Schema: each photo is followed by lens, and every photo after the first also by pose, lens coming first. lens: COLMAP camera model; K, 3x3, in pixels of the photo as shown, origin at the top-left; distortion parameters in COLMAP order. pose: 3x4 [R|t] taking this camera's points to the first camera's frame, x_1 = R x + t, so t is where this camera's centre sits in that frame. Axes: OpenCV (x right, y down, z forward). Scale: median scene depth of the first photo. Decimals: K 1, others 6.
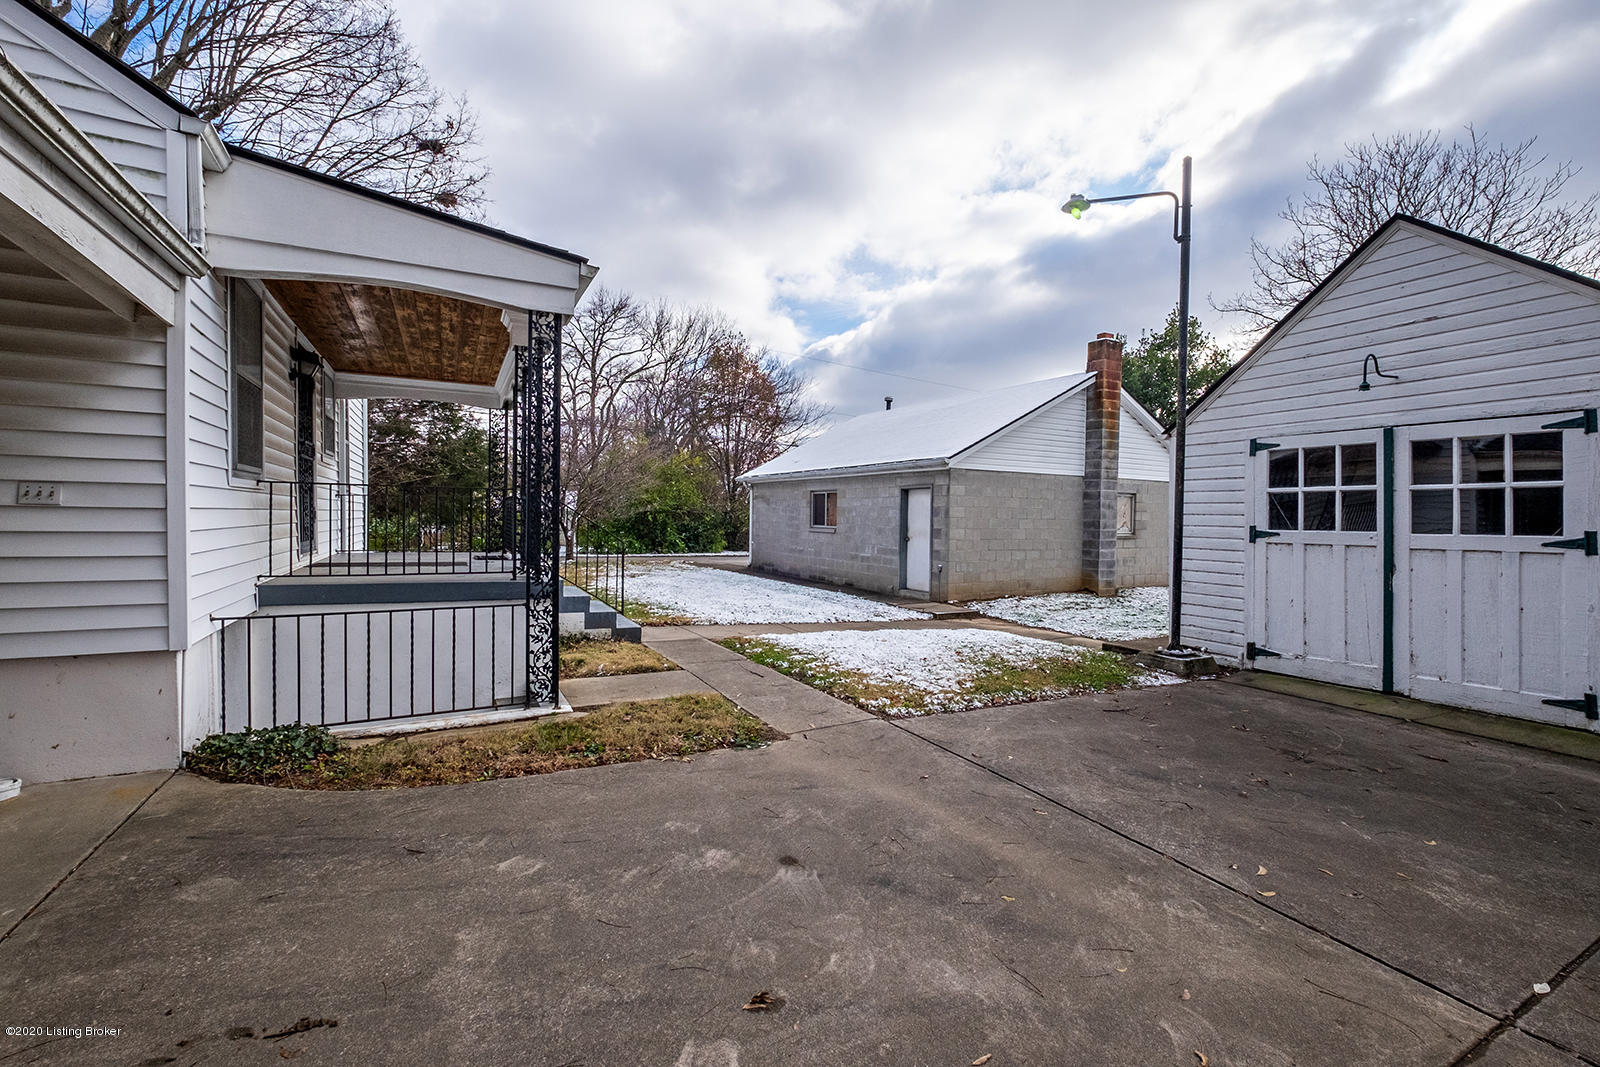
lens RADIAL K [[697.1, 0, 805.5], [0, 697.1, 526.3], [0, 0, 1]] dist [-0.004818, -0.000827]
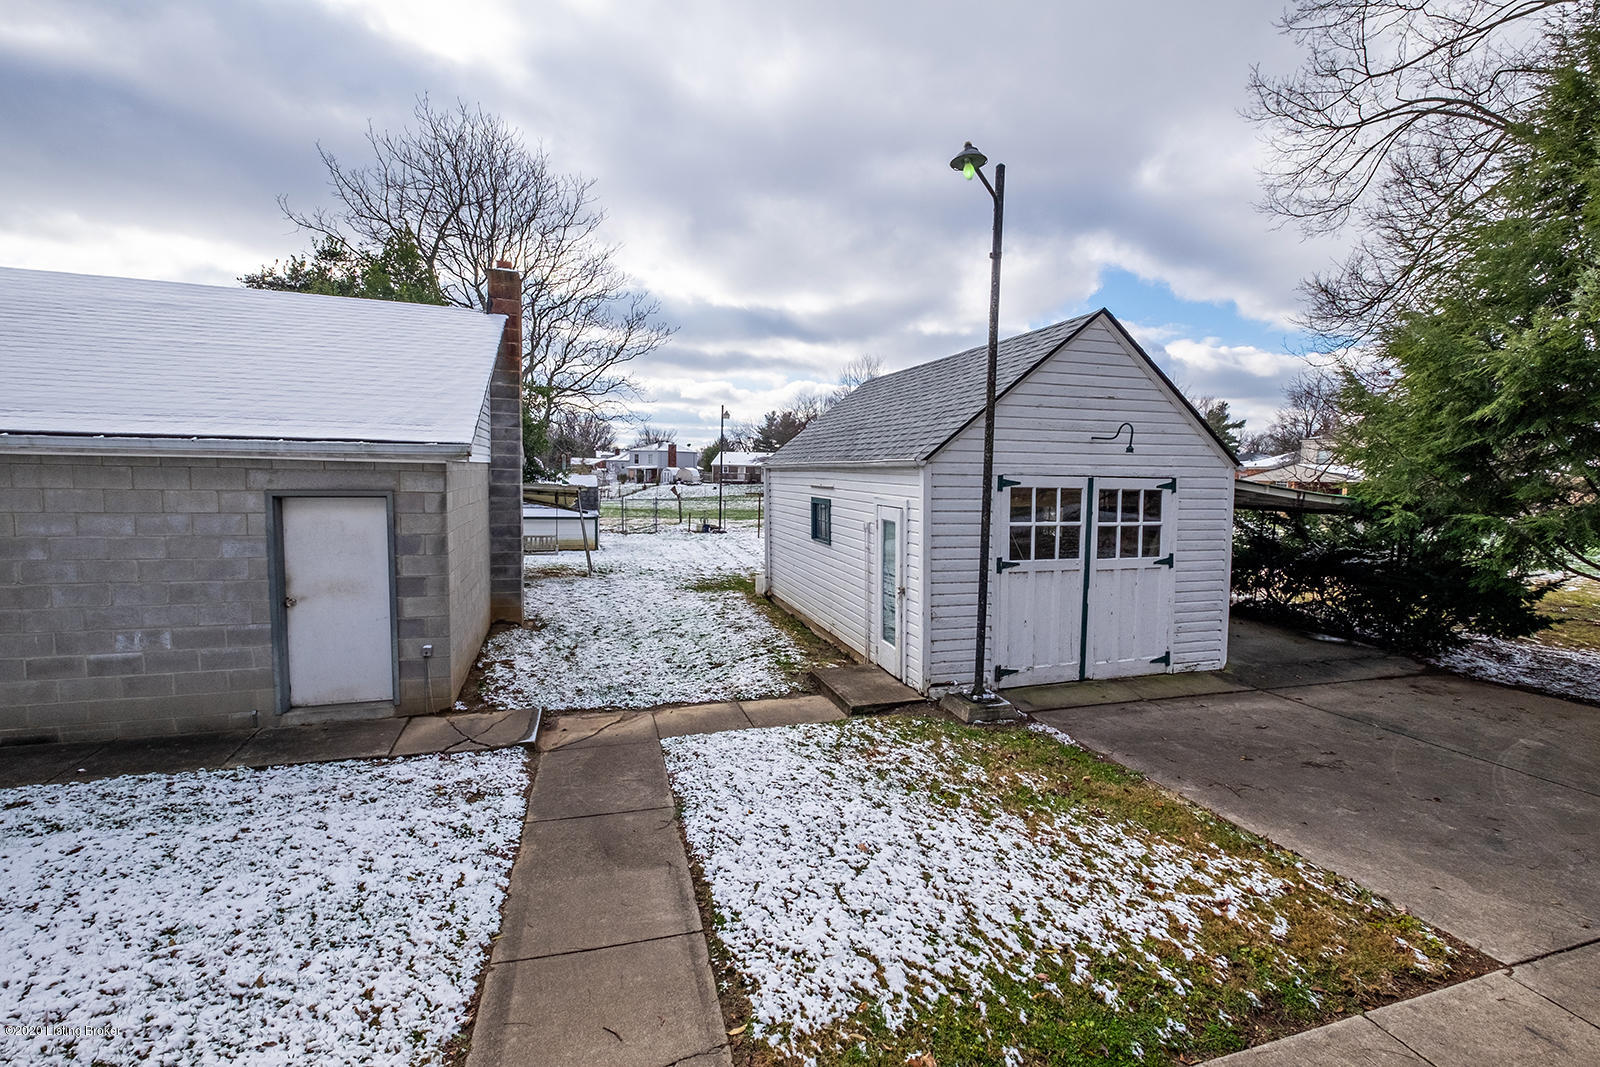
lens RADIAL K [[697.1, 0, 798.0], [0, 697.1, 526.6], [0, 0, 1]] dist [-0.004818, -0.000827]
pose [[0.194293, -0.091327, 0.976683, -0.440395], [-0.003619, 0.995583, 0.093815, -0.143725], [-0.980937, -0.021763, 0.193104, 1.081667]]
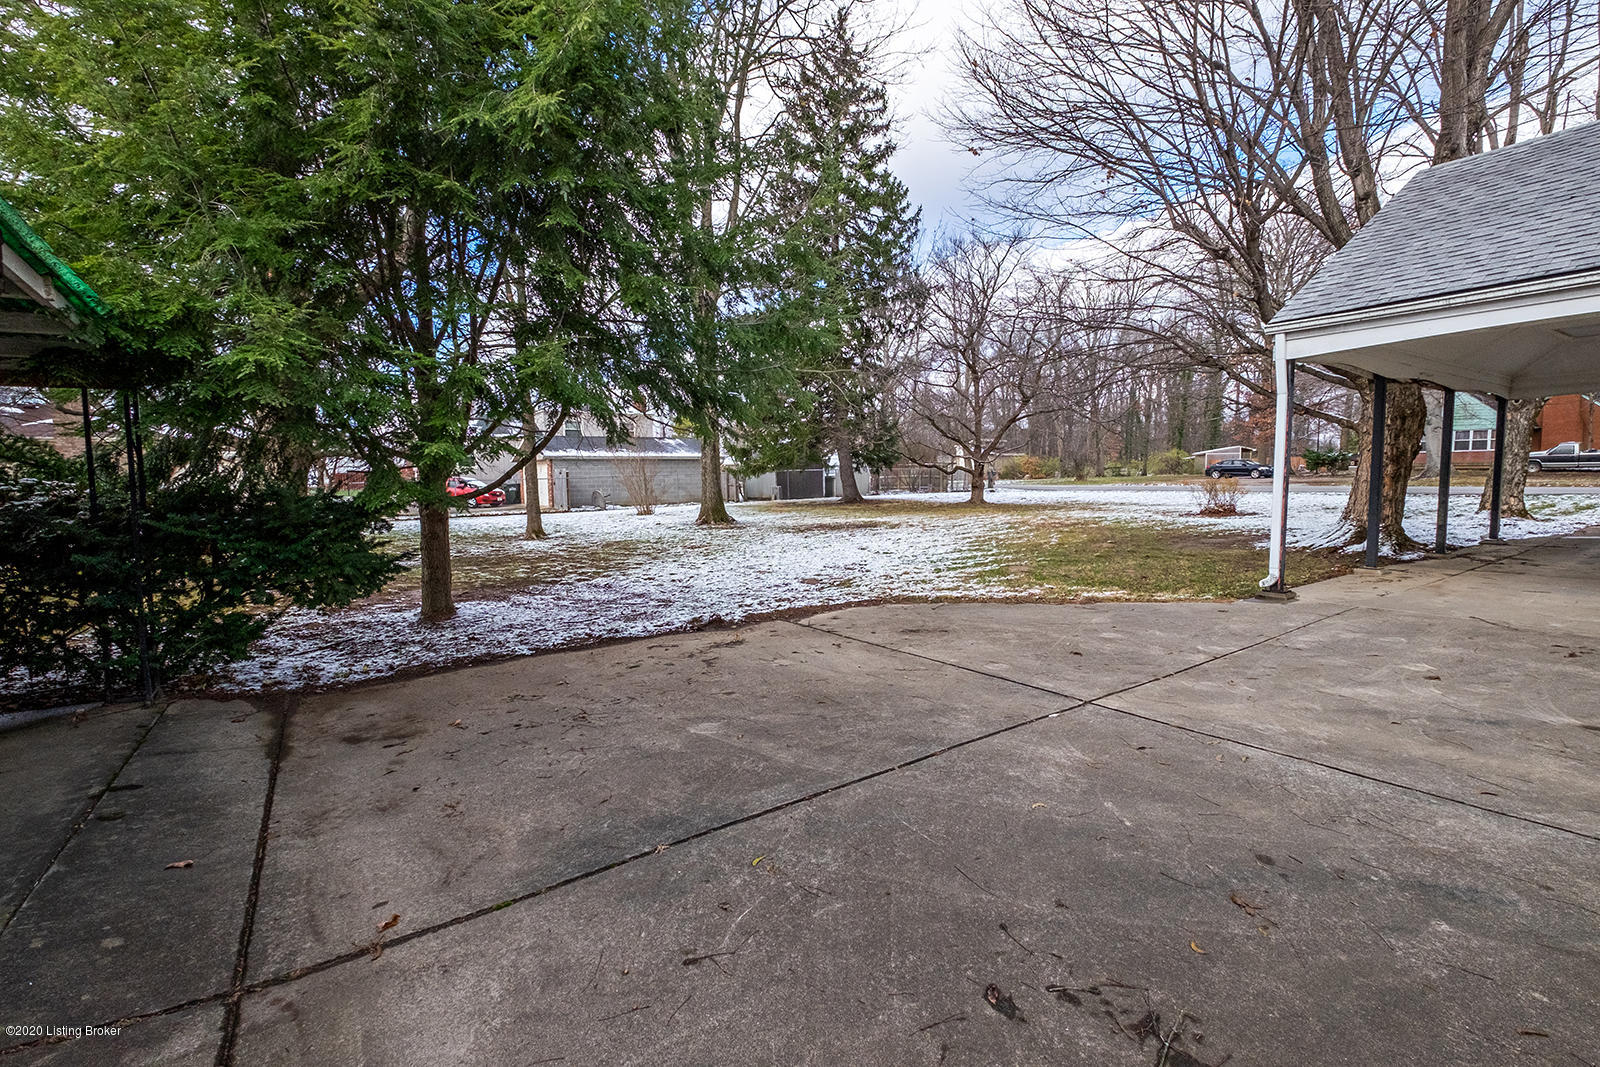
lens RADIAL K [[697.1, 0, 810.4], [0, 697.1, 526.7], [0, 0, 1]] dist [-0.004818, -0.000827]
pose [[-0.994607, 0.000529, -0.103715, 0.586927], [-0.009022, 0.995755, 0.091598, 0.018817], [0.103324, 0.092039, -0.990380, 0.825783]]
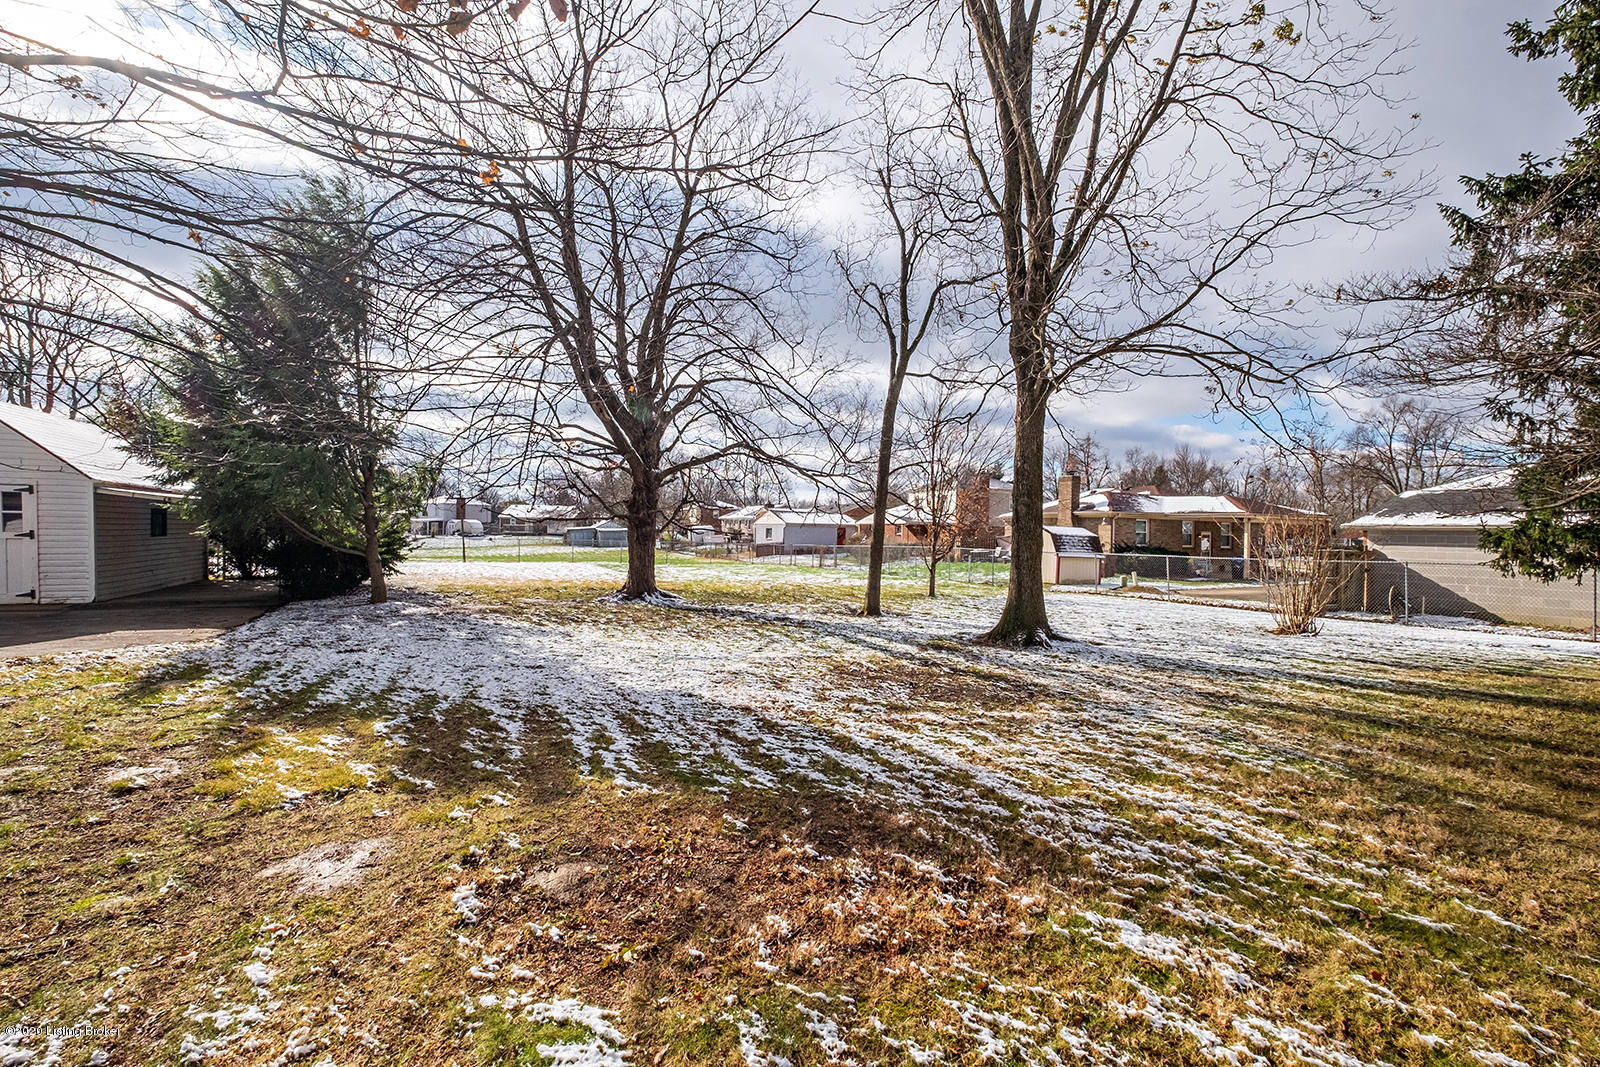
lens RADIAL K [[697.1, 0, 798.7], [0, 697.1, 531.6], [0, 0, 1]] dist [-0.004818, -0.000827]
pose [[0.044337, -0.019410, 0.998828, -1.013947], [0.000874, 0.999812, 0.019390, -0.025847], [-0.999016, 0.000014, 0.044346, -1.491868]]
